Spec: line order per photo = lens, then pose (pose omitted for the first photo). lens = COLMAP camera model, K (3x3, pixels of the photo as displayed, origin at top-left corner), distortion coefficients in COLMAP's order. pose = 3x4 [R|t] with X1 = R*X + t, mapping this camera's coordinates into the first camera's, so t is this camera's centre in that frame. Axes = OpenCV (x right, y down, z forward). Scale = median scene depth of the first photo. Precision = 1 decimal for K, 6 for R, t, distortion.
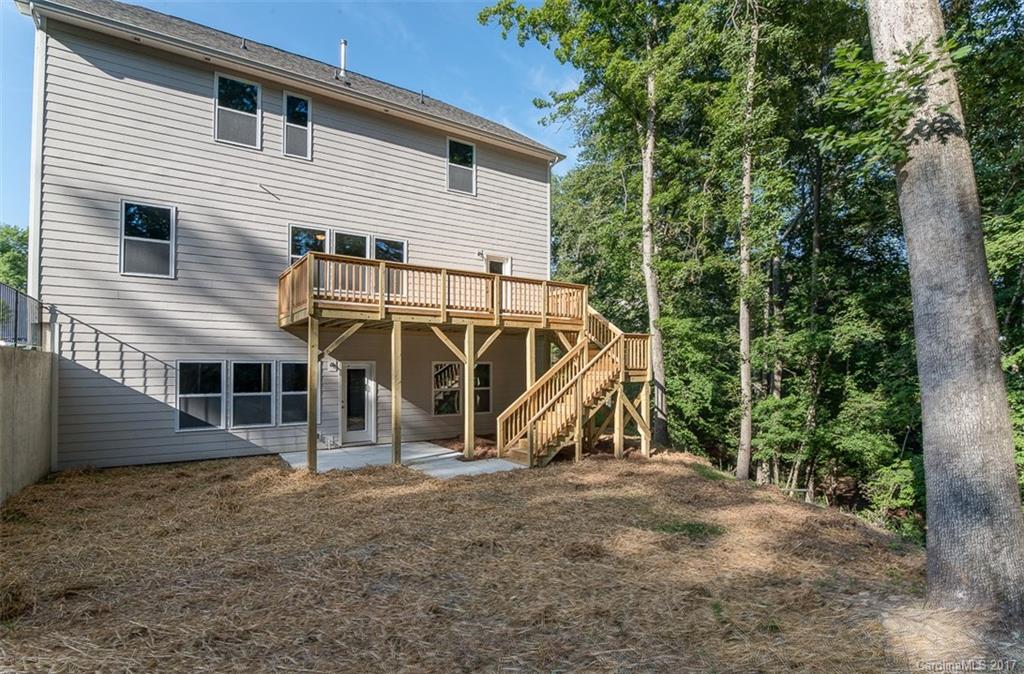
lens RADIAL K [[479.8, 0, 507.9], [0, 479.8, 352.8], [0, 0, 1]] dist [0.000505, -0.000027]
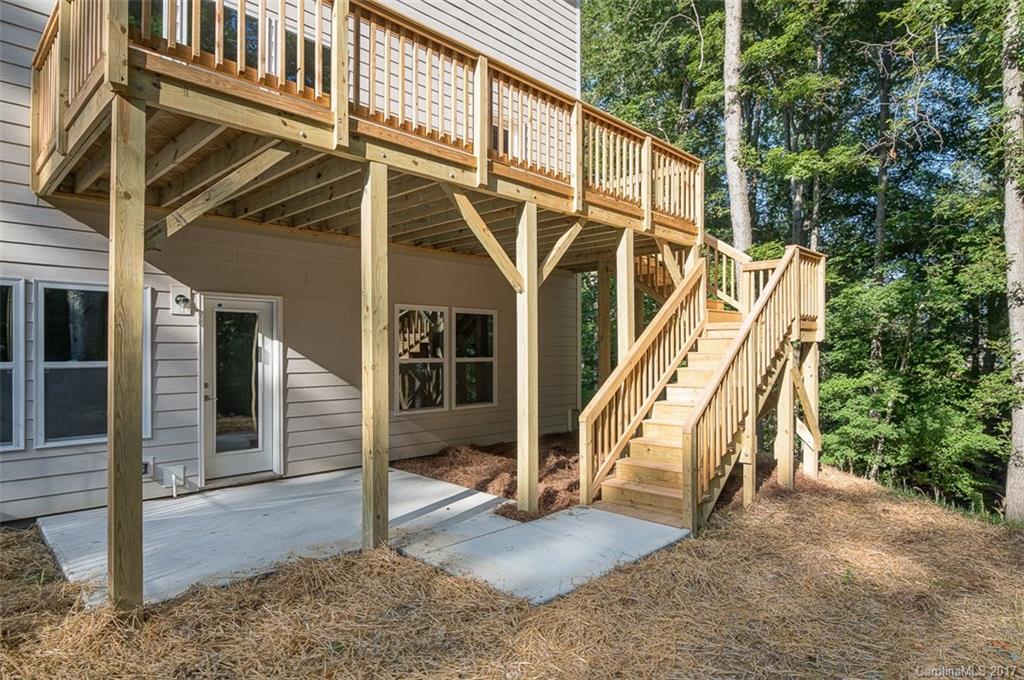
lens RADIAL K [[587.7, 0, 511.2], [0, 587.7, 341.9], [0, 0, 1]] dist [-0.000833, 0.000057]
pose [[0.983065, 0.002409, 0.183241, -0.183399], [-0.006233, 0.999775, 0.020294, 0.053347], [-0.183150, -0.021093, 0.982859, 0.458604]]
